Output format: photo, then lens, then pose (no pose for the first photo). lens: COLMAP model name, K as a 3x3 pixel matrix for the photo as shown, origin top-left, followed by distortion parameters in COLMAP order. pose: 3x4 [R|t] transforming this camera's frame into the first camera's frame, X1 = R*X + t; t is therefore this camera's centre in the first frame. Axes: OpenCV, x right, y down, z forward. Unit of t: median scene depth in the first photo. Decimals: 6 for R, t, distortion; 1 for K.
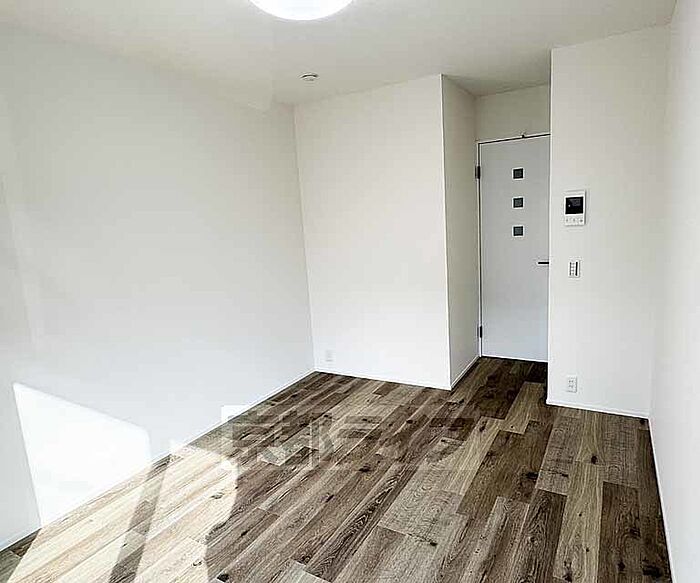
lens RADIAL K [[450.3, 0, 349.7], [0, 450.3, 291.7], [0, 0, 1]] dist [-0.003352, 0.002289]
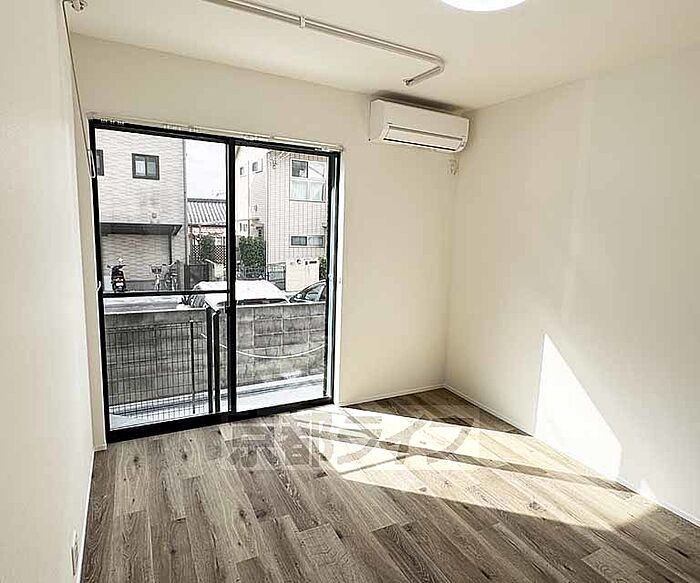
lens RADIAL K [[450.3, 0, 394.2], [0, 450.3, 293.0], [0, 0, 1]] dist [-0.003352, 0.002289]
pose [[-0.486000, 0.173041, -0.856657, 0.676562], [-0.159015, 0.946333, 0.281368, -0.238162], [0.859371, 0.272966, -0.432402, 1.117125]]
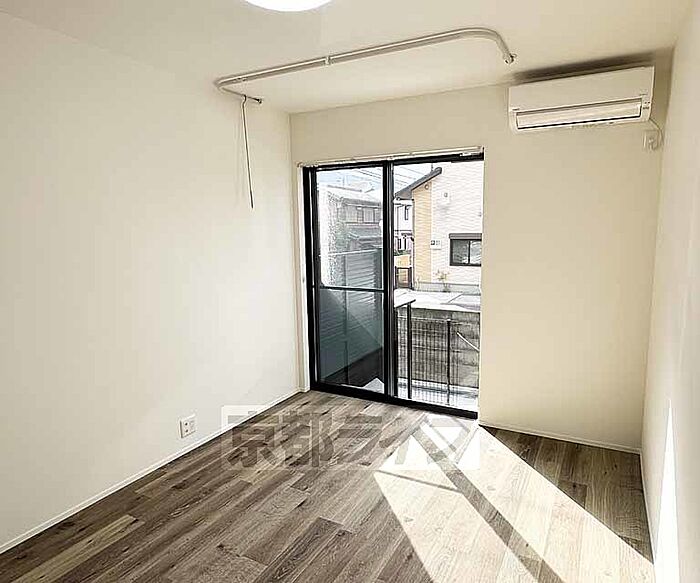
lens RADIAL K [[450.3, 0, 381.4], [0, 450.3, 293.6], [0, 0, 1]] dist [-0.003352, 0.002289]
pose [[-0.995013, 0.081876, -0.056967, -0.156055], [0.060249, 0.948521, 0.310932, -0.271454], [0.079492, 0.305949, -0.948723, 1.626313]]
